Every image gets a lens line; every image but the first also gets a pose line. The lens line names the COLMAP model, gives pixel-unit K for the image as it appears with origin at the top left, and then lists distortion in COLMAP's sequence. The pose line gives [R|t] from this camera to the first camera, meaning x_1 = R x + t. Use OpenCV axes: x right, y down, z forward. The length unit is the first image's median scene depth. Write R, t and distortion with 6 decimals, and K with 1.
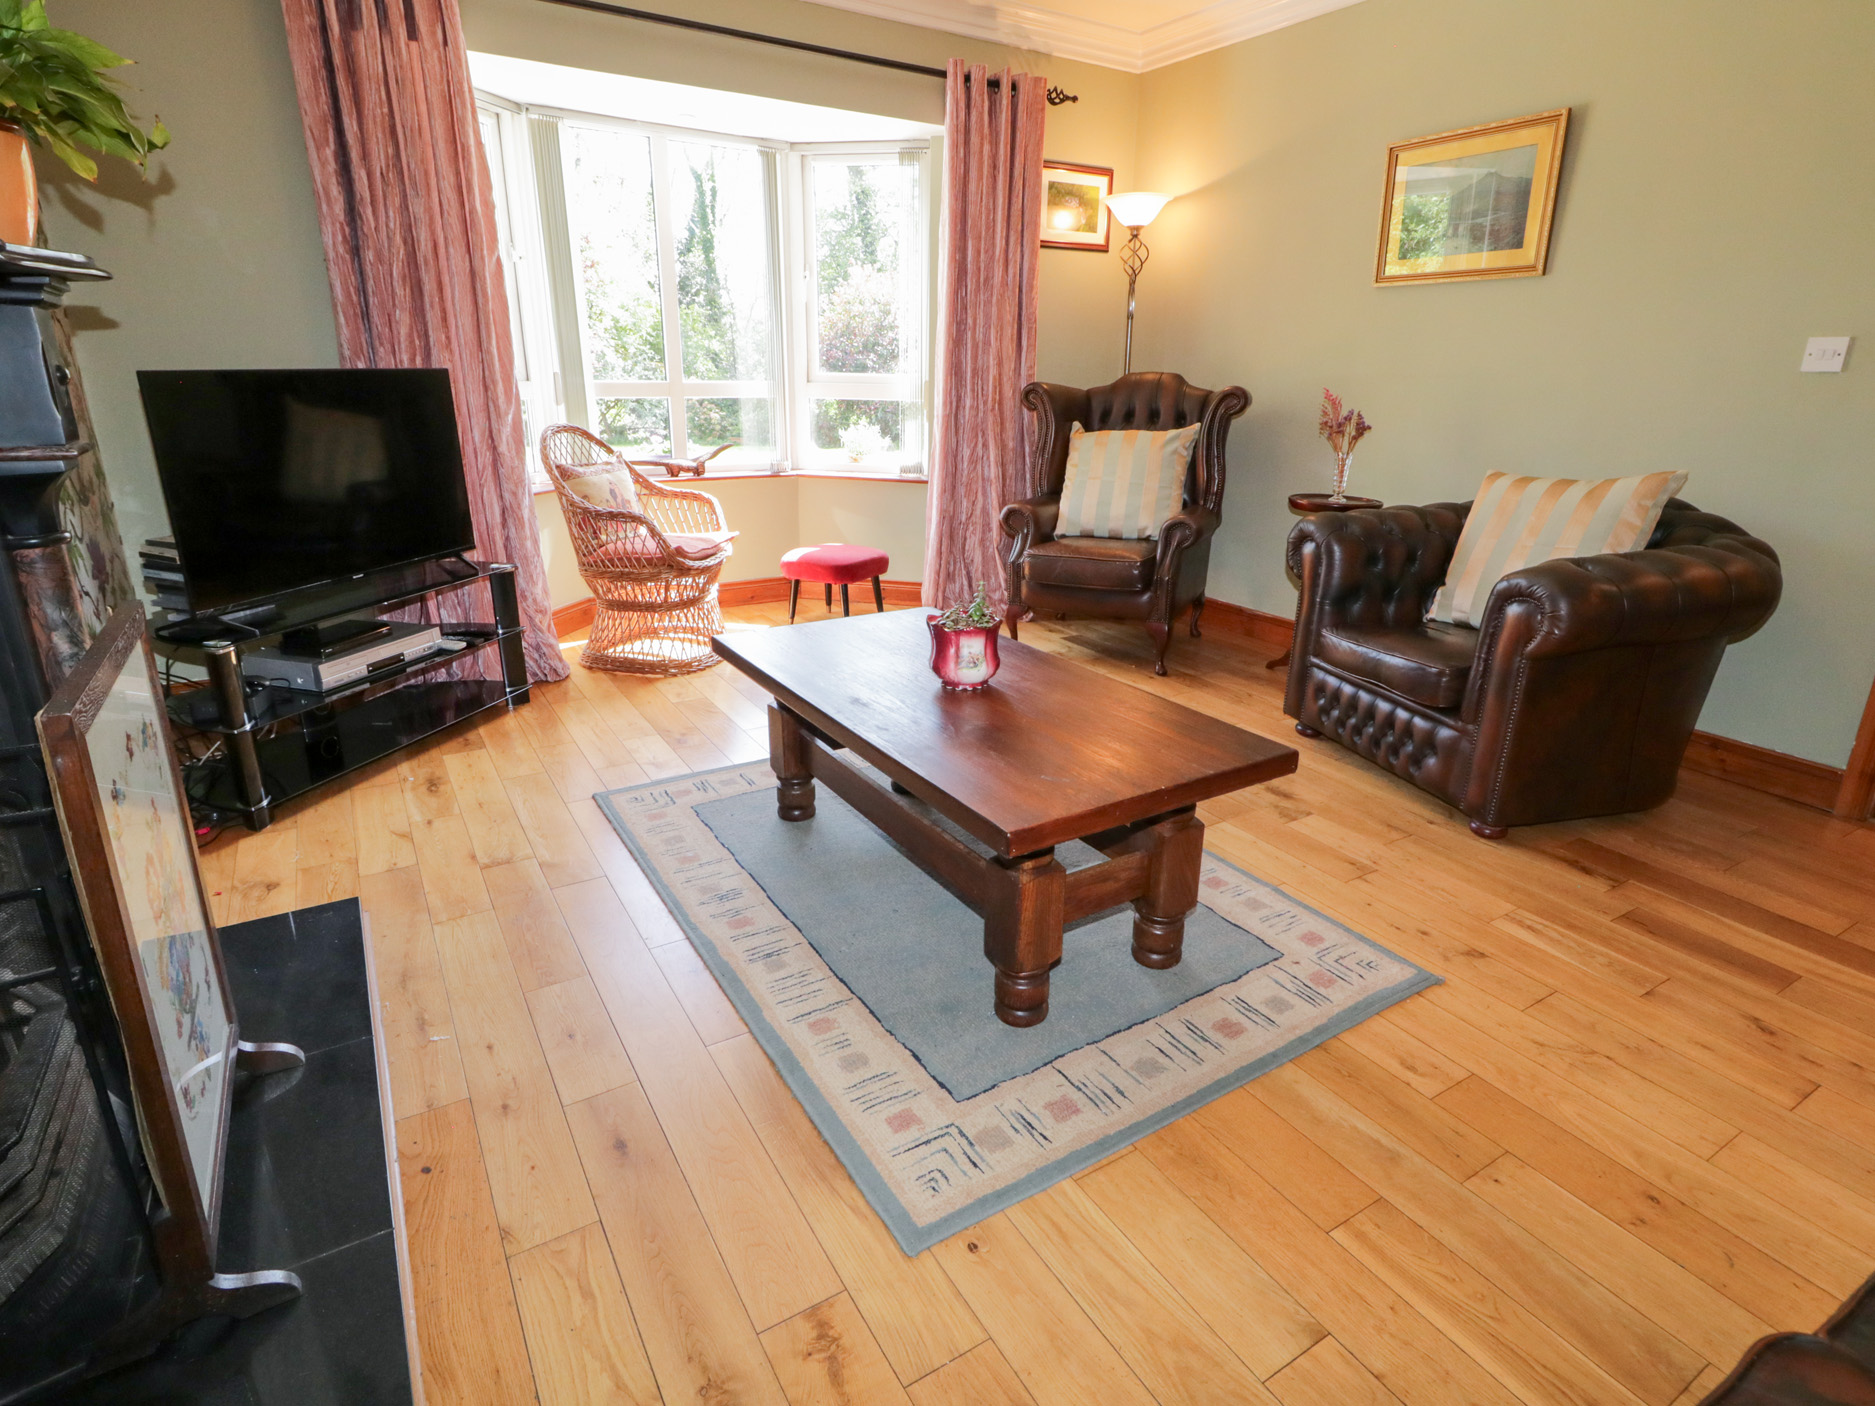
lens RADIAL K [[985.4, 0, 948.0], [0, 985.4, 705.4], [0, 0, 1]] dist [0.002116, -0.000288]
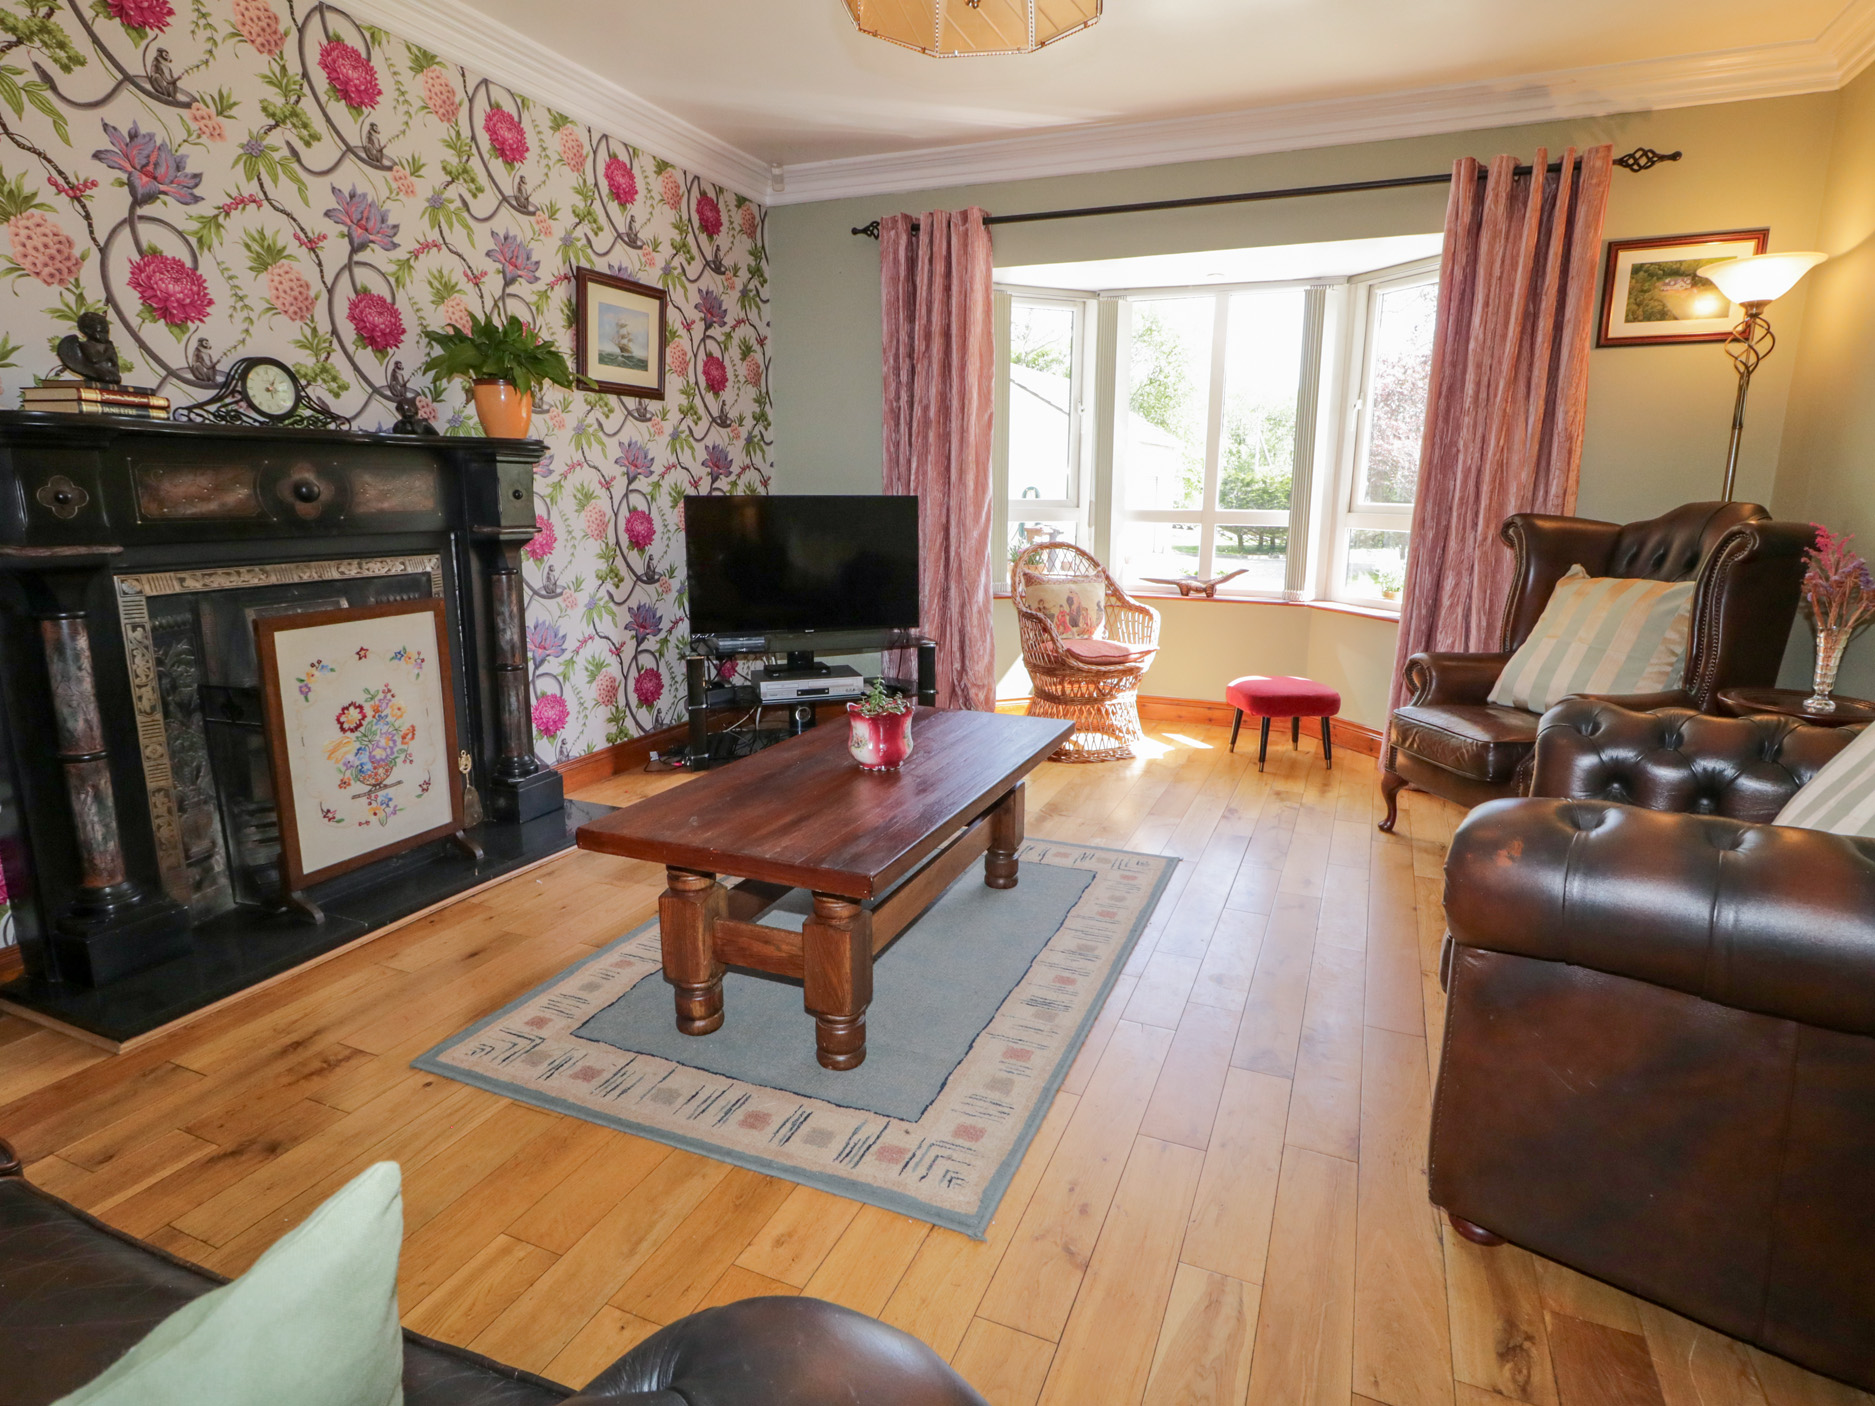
lens RADIAL K [[985.4, 0, 951.3], [0, 985.4, 707.4], [0, 0, 1]] dist [0.002116, -0.000288]
pose [[0.581518, 0.167392, -0.796126, 0.704715], [-0.267461, 0.963542, 0.007230, -0.085985], [0.768311, 0.208728, 0.605088, 0.285952]]
